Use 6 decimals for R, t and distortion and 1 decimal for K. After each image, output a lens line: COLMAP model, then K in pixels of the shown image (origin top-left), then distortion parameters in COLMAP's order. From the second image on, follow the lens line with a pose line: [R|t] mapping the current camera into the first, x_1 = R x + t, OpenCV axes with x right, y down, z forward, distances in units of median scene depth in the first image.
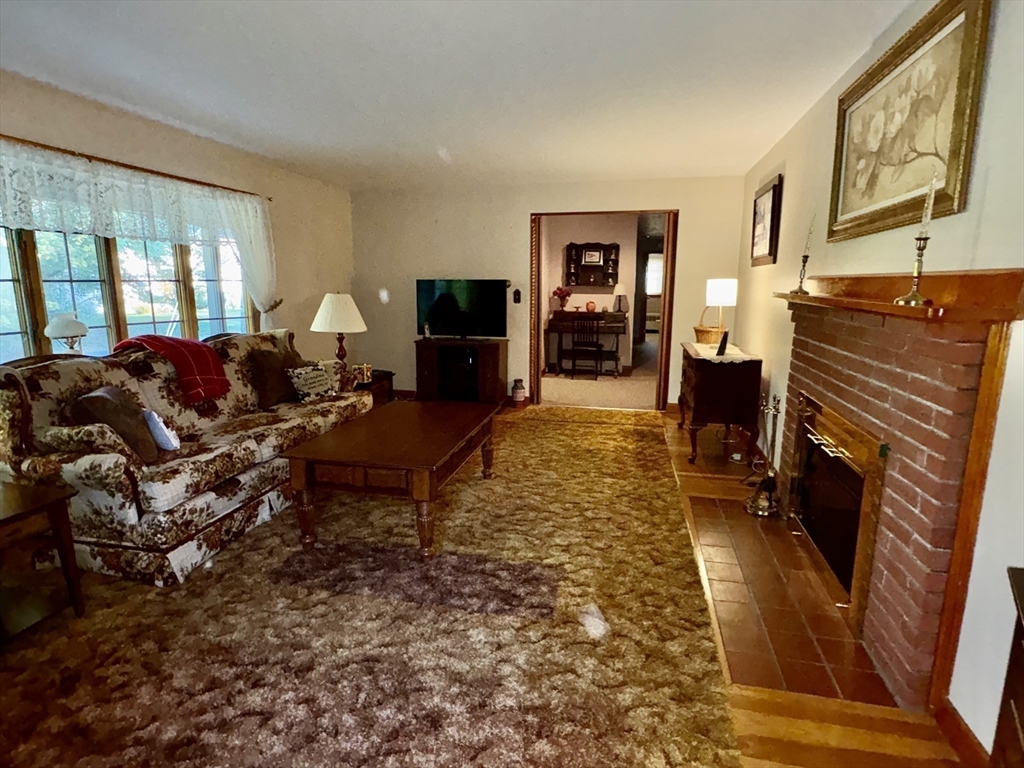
lens RADIAL K [[543.4, 0, 512.2], [0, 543.4, 378.8], [0, 0, 1]] dist [-0.003637, -0.000482]
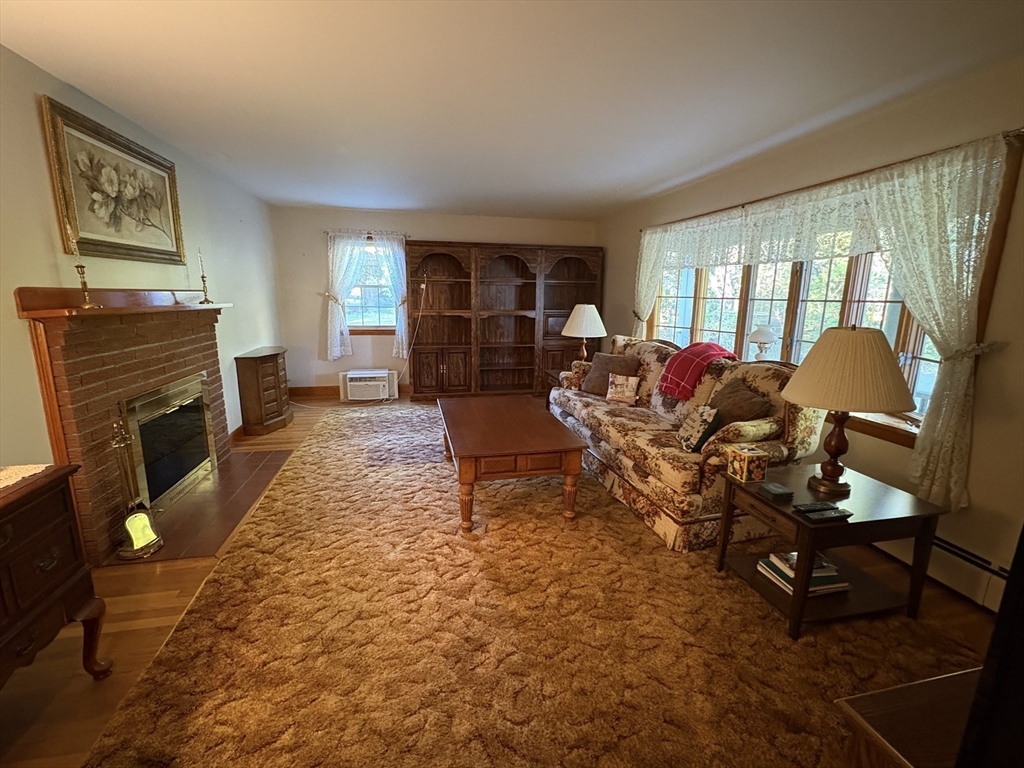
lens RADIAL K [[448.0, 0, 510.0], [0, 448.0, 382.5], [0, 0, 1]] dist [0.001933, 0.000062]
pose [[-0.906581, 0.073180, -0.415639, 0.264889], [-0.084637, 0.933318, 0.348933, -0.452941], [0.413458, 0.351514, -0.839935, 2.443760]]
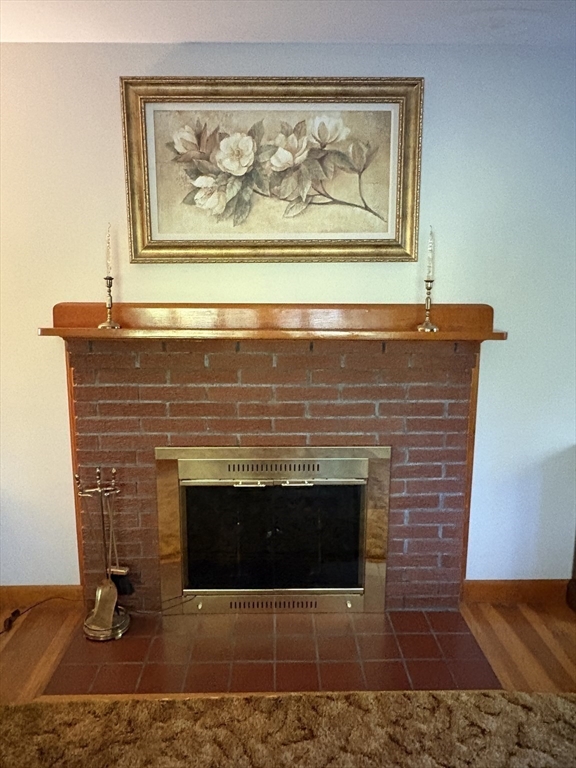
lens RADIAL K [[567.3, 0, 288.9], [0, 567.3, 385.1], [0, 0, 1]] dist [-0.000334, -0.003352]
pose [[-0.243520, -0.178727, 0.953286, -0.359512], [0.168014, 0.960242, 0.222951, -0.269977], [-0.955233, 0.214458, -0.203810, 1.179540]]
